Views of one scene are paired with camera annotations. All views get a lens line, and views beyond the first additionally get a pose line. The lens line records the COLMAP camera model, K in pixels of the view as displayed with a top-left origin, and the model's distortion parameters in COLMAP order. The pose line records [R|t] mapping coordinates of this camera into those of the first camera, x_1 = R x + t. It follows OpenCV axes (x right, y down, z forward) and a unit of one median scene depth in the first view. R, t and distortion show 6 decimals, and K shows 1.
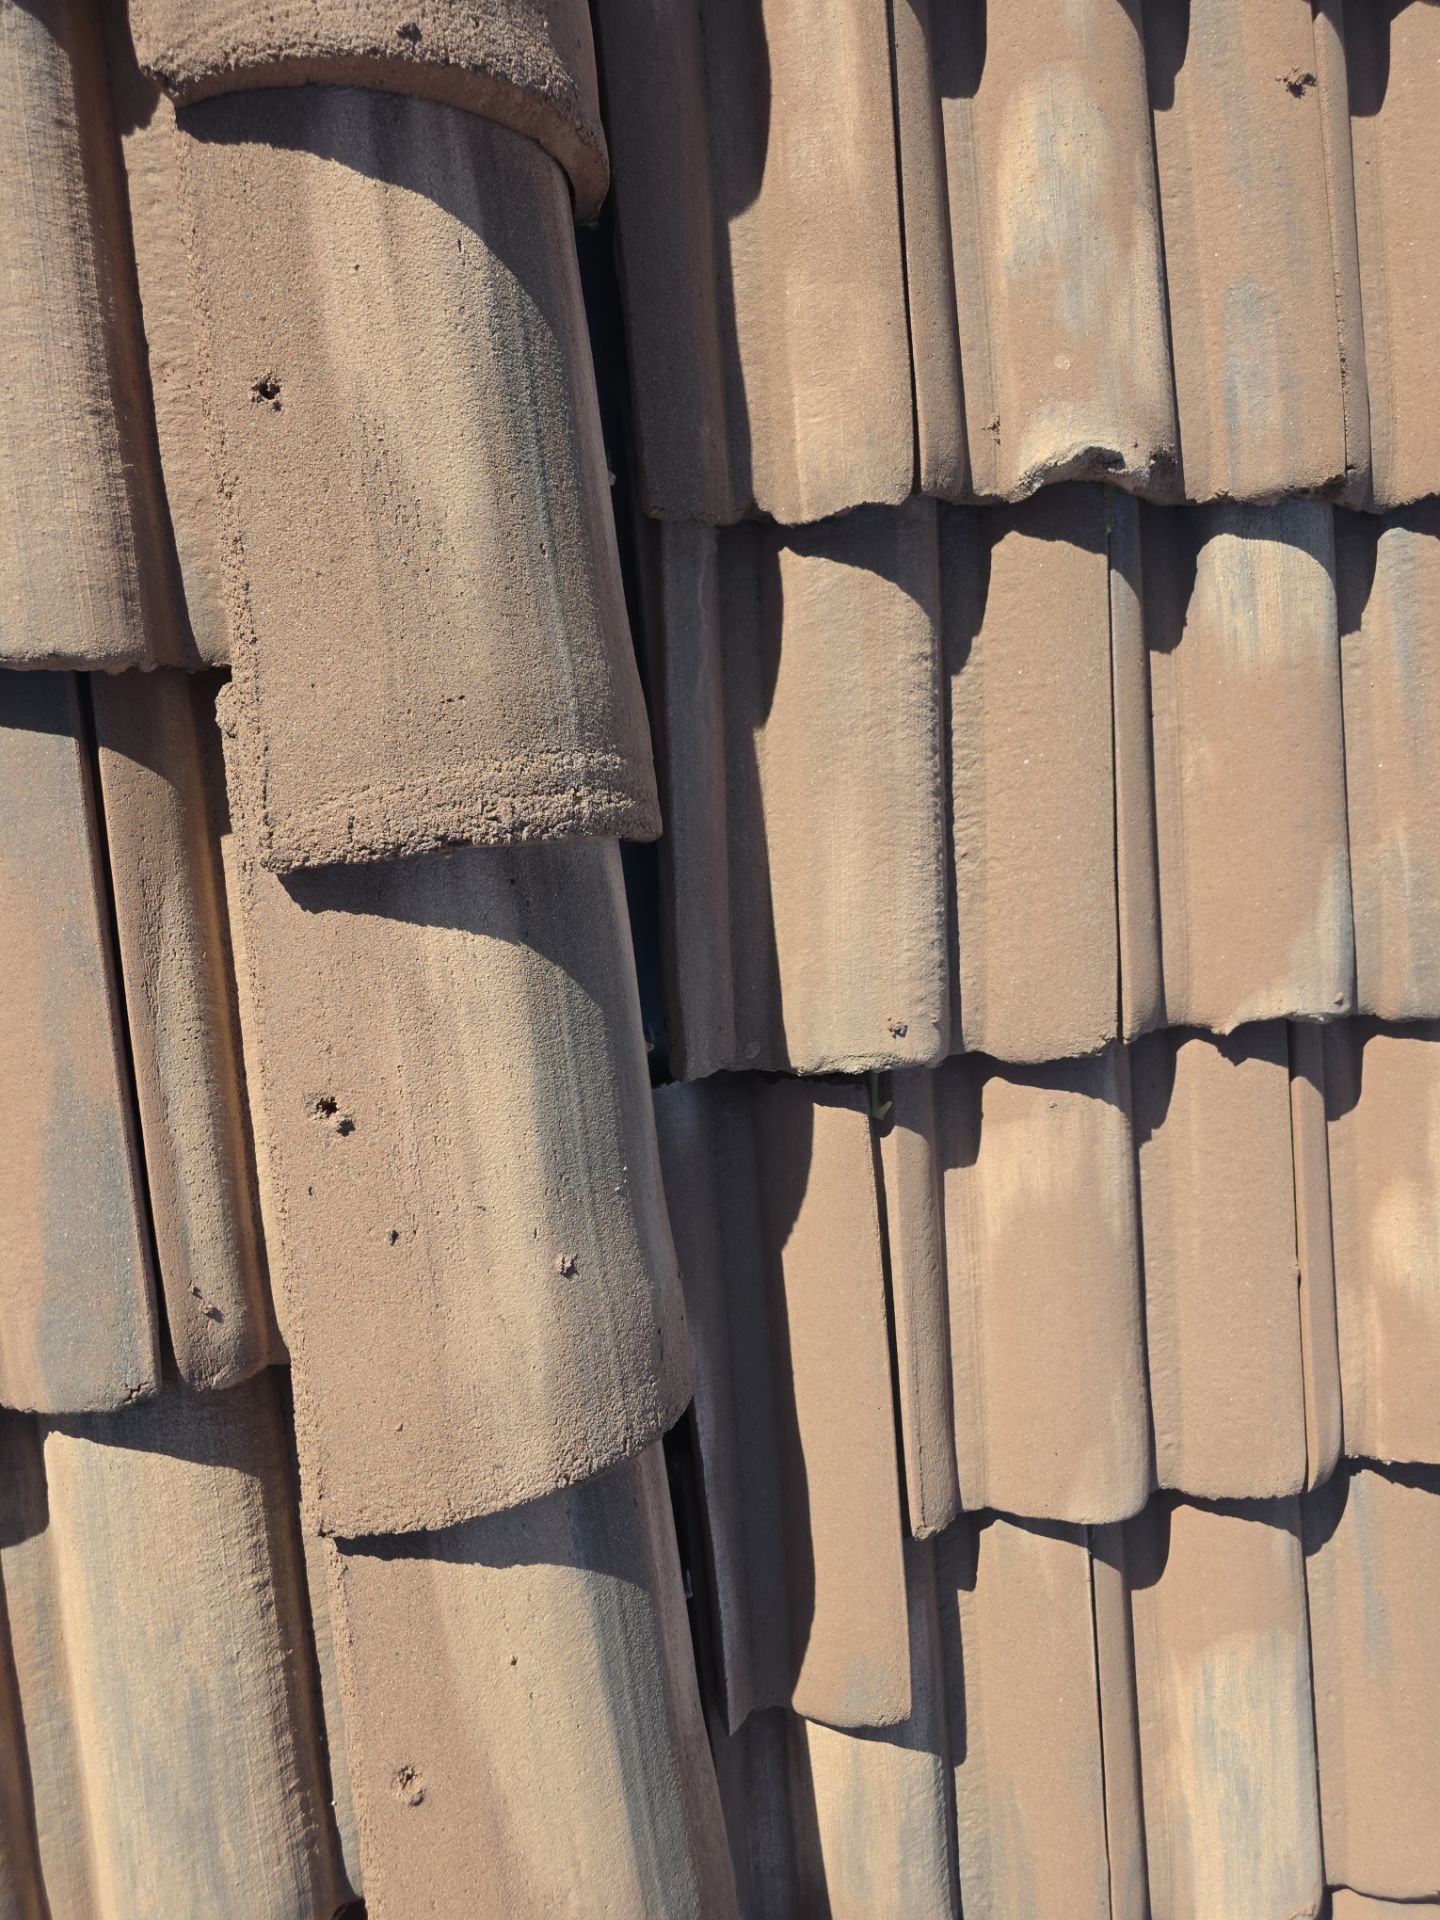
lens RADIAL K [[1303.4, 0, 722.1], [0, 1303.4, 1002.6], [0, 0, 1]] dist [0.029972, -0.019256]
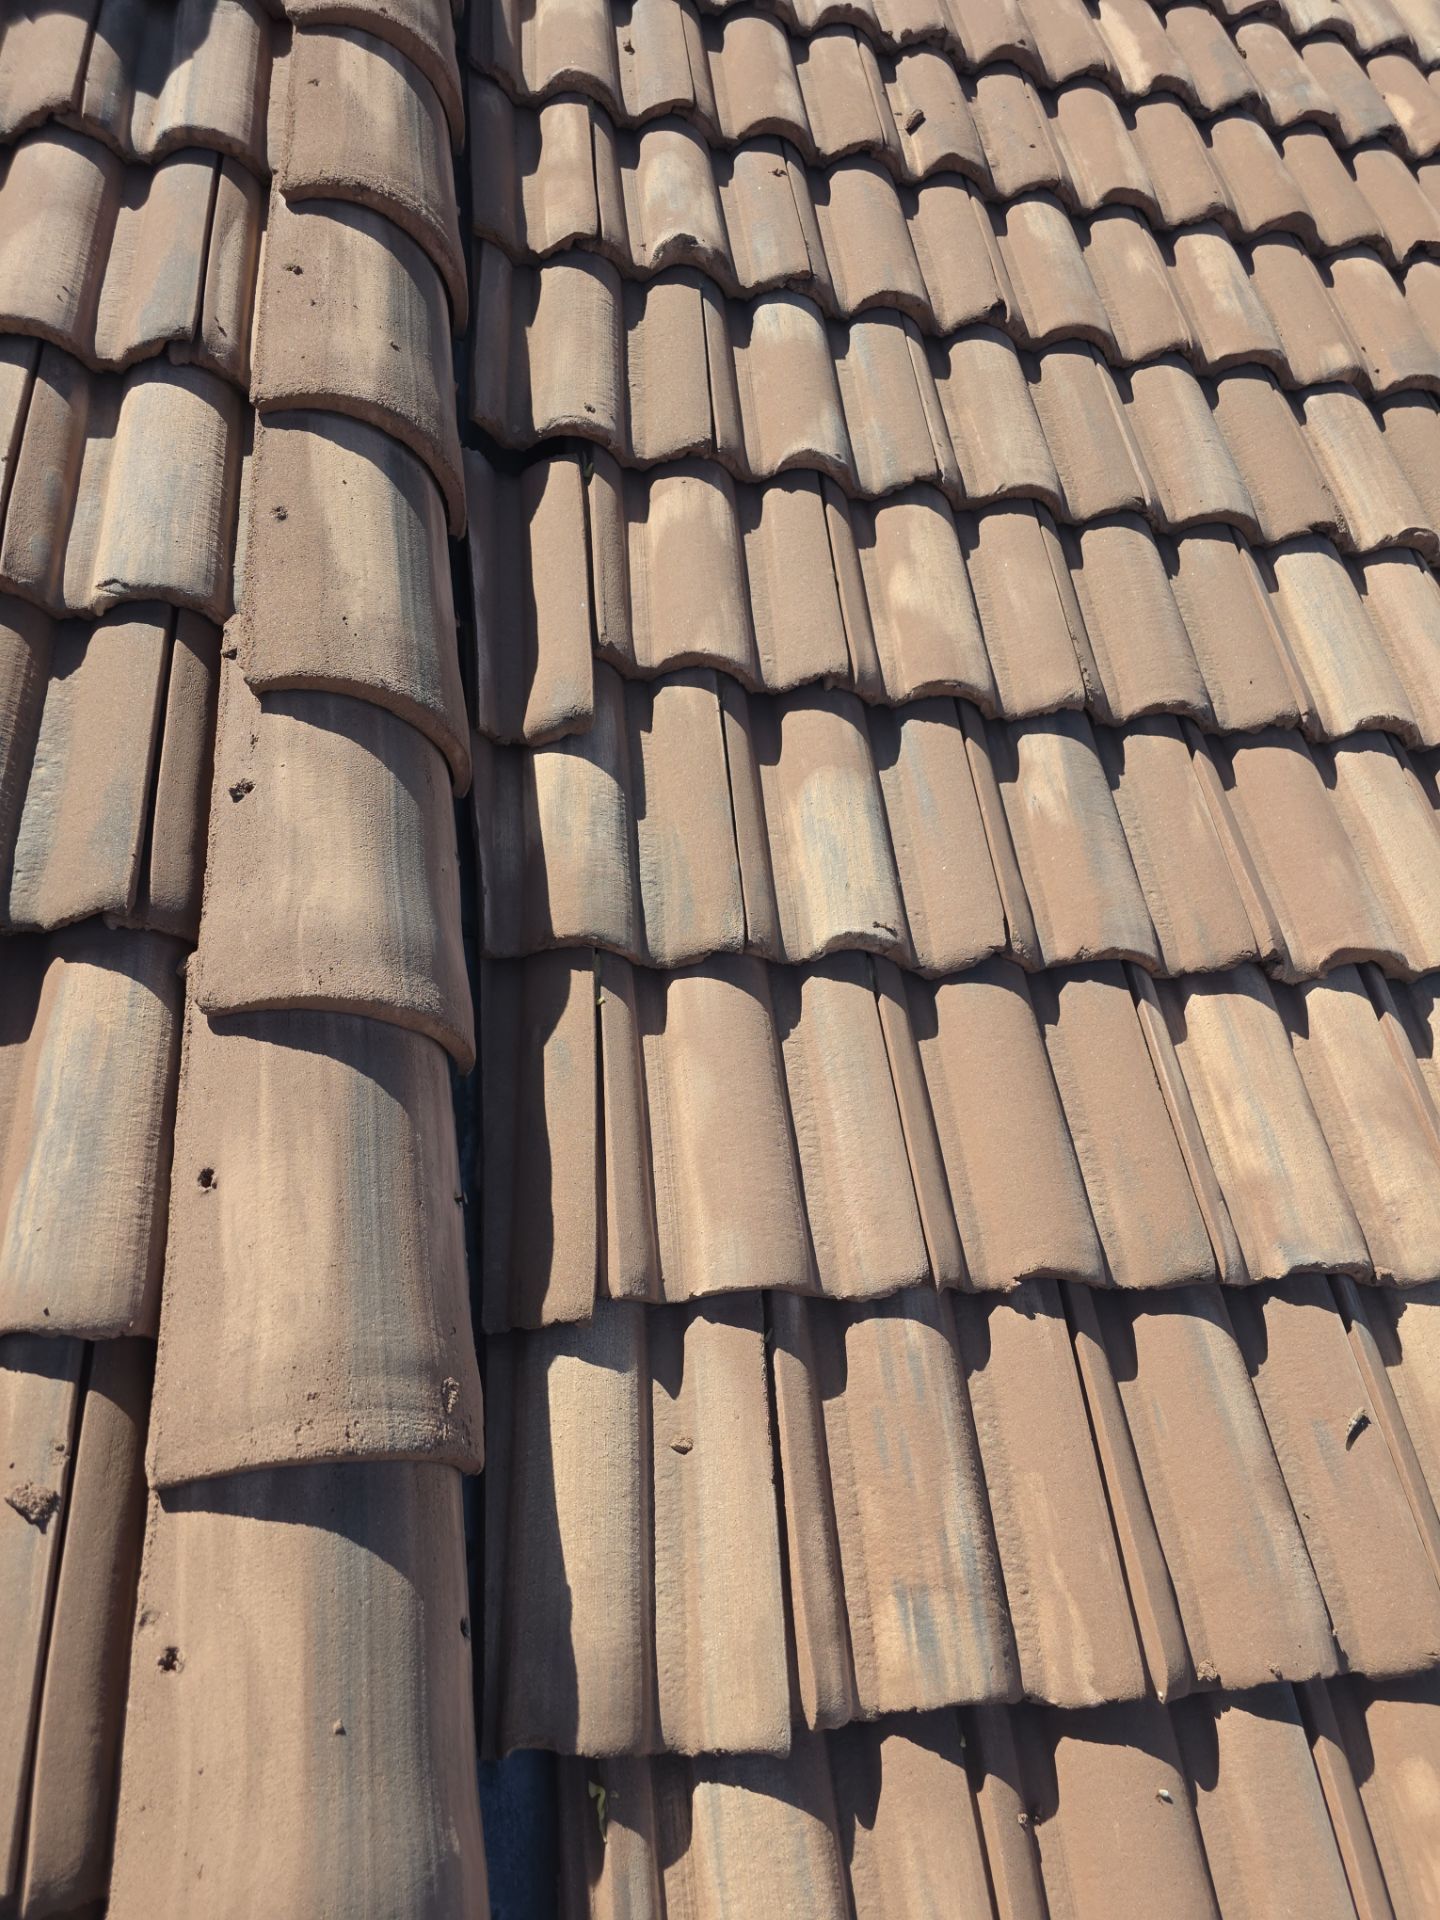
lens RADIAL K [[1251.9, 0, 727.4], [0, 1251.9, 961.2], [0, 0, 1]] dist [0.062622, -0.053515]
pose [[0.999680, -0.017087, 0.018655, 0.293081], [0.024470, 0.840252, -0.541644, 1.751651], [-0.006420, 0.541927, 0.840401, -0.144705]]
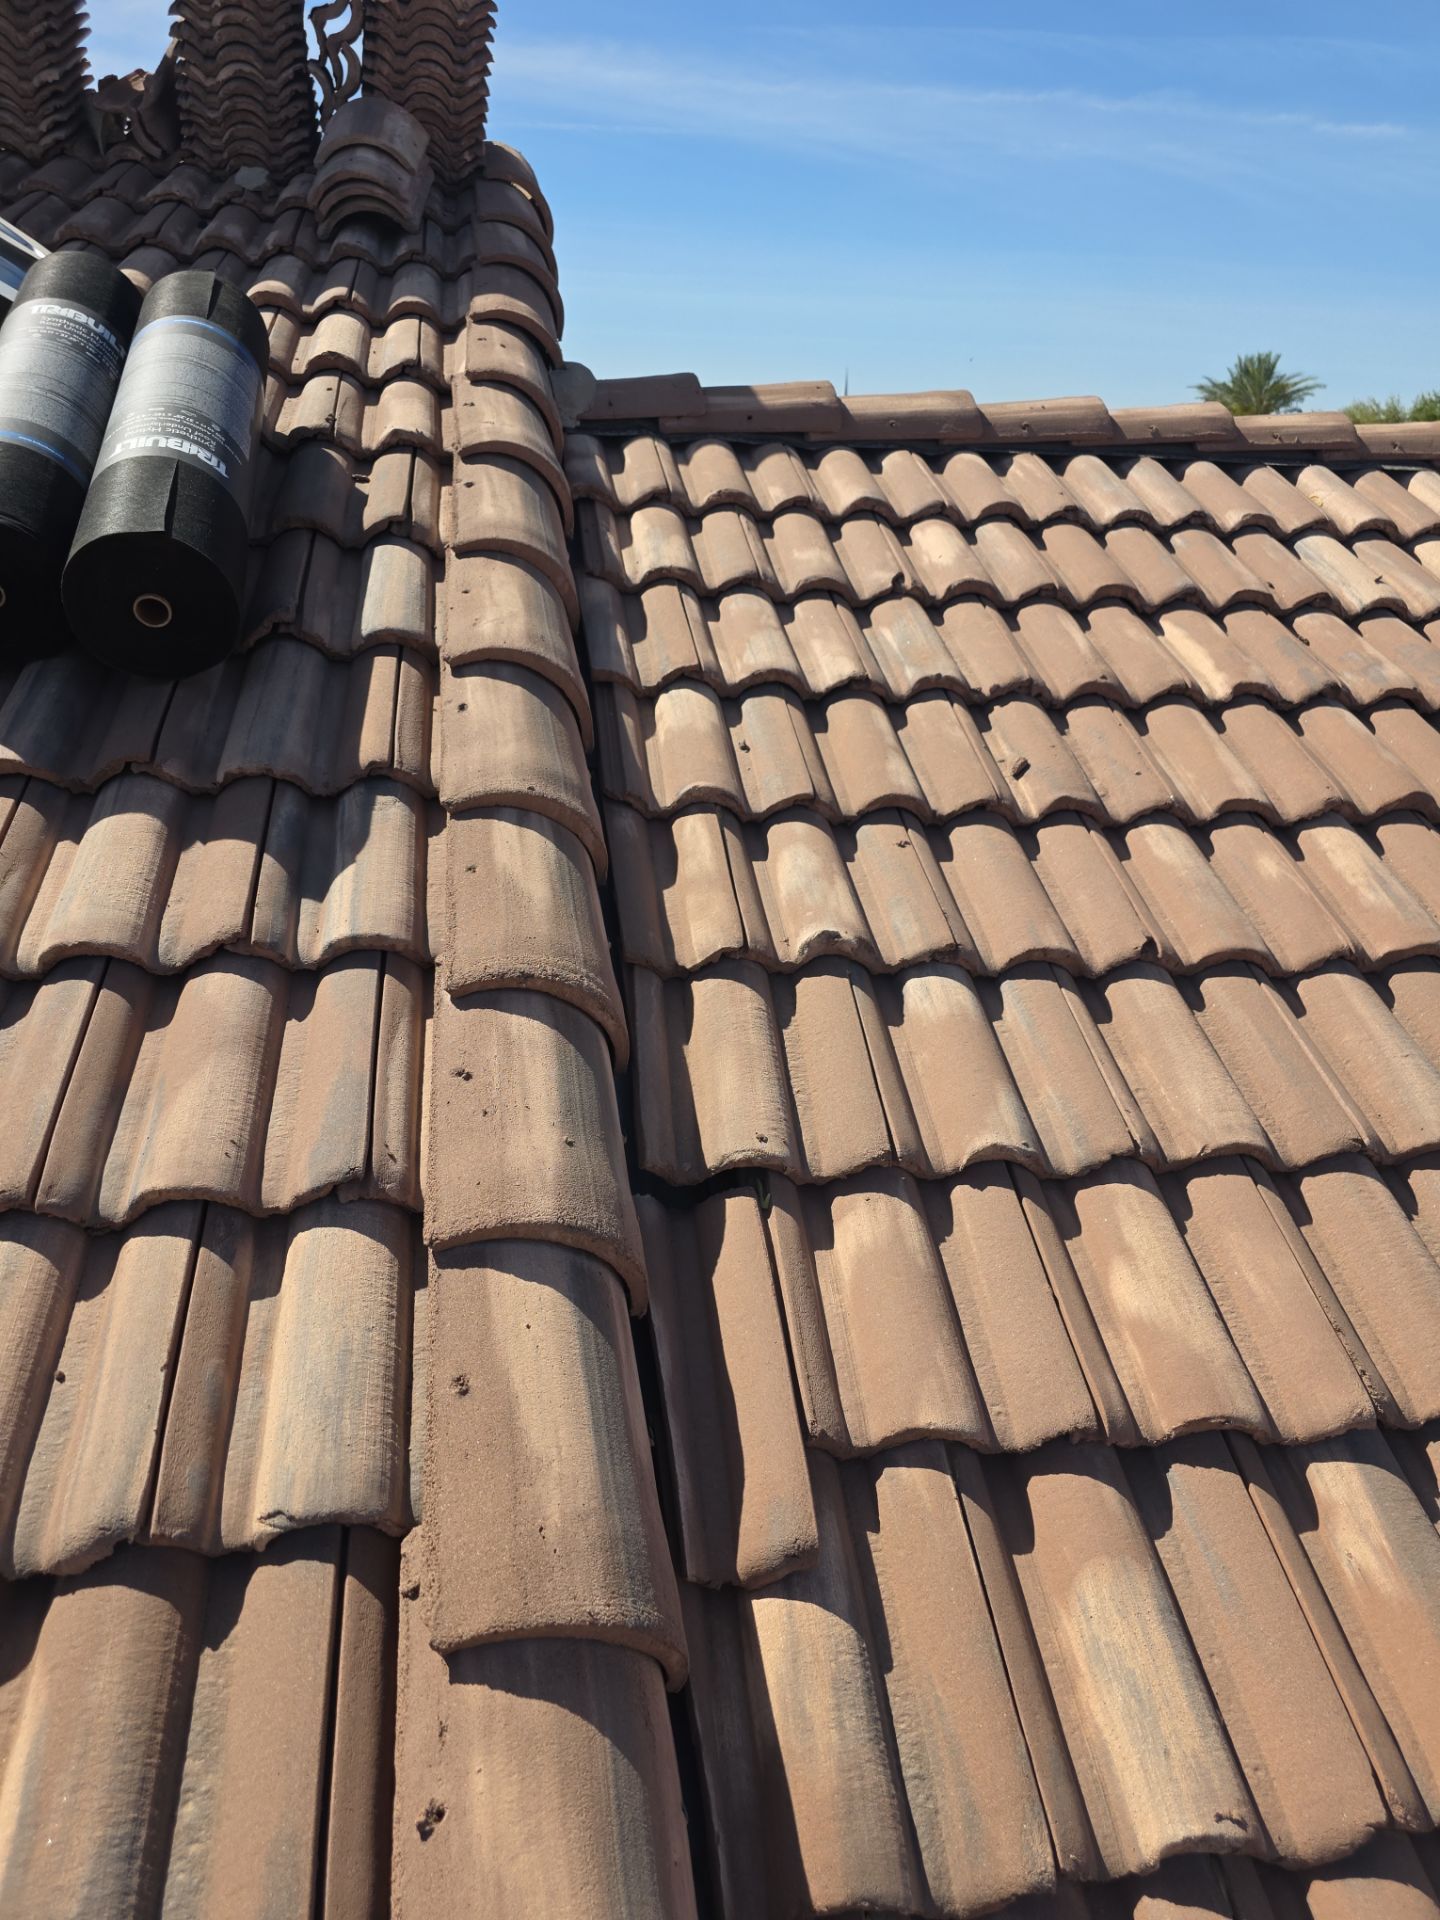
lens RADIAL K [[1251.9, 0, 741.9], [0, 1251.9, 1005.9], [0, 0, 1]] dist [0.062622, -0.053515]
pose [[0.992341, -0.120895, -0.025373, 0.175806], [0.058473, 0.640648, -0.765605, 1.260953], [0.108814, 0.758258, 0.642810, -0.288505]]
